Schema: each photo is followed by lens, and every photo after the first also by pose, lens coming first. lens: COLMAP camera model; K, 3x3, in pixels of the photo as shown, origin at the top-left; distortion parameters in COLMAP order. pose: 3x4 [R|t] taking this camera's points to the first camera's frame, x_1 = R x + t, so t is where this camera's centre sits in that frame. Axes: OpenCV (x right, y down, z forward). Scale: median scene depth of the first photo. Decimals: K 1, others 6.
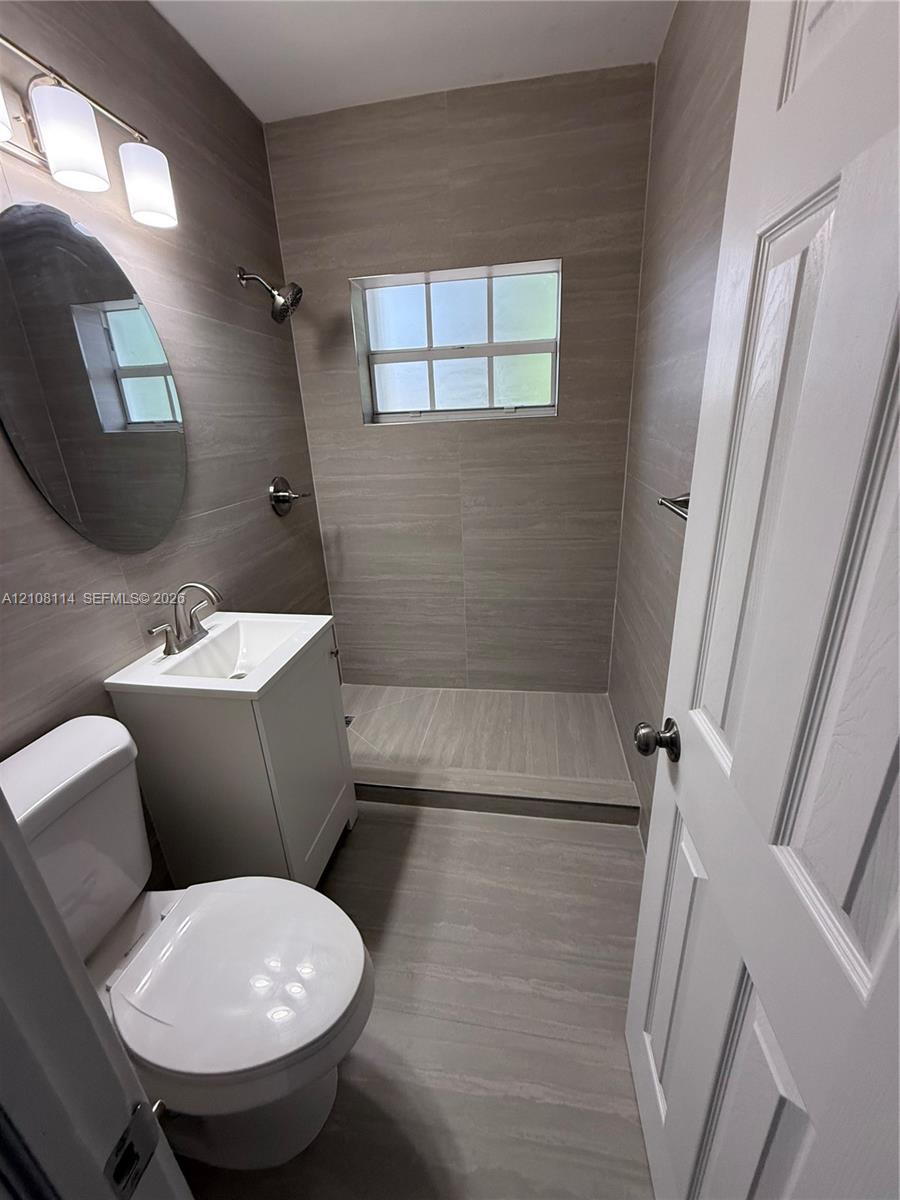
lens RADIAL K [[479.2, 0, 447.3], [0, 479.2, 597.7], [0, 0, 1]] dist [0.006014, -0.000670]
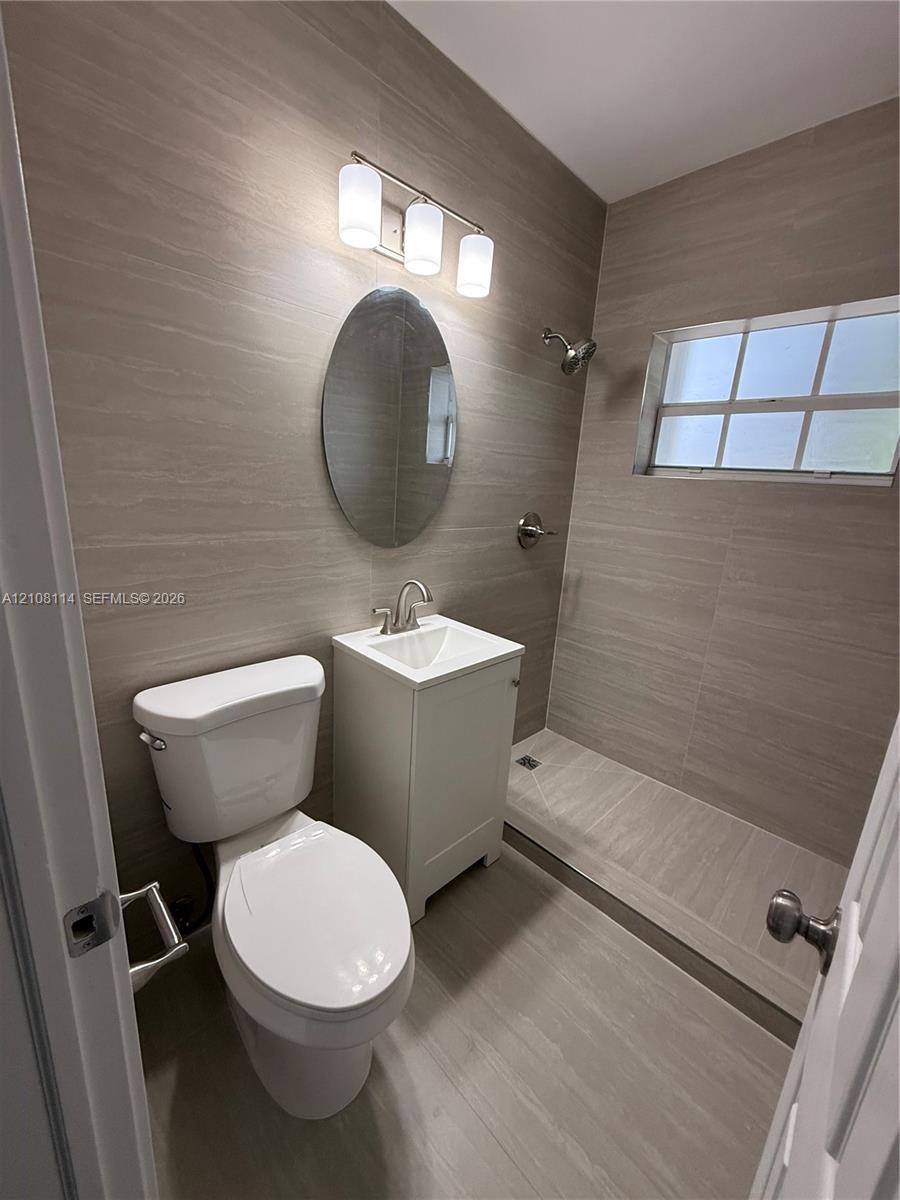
lens RADIAL K [[479.2, 0, 453.3], [0, 479.2, 599.3], [0, 0, 1]] dist [0.006014, -0.000670]
pose [[0.809045, 0.234059, -0.539131, 0.139506], [-0.292348, 0.956019, -0.023663, 0.009856], [0.509881, 0.176758, 0.841889, 0.052682]]
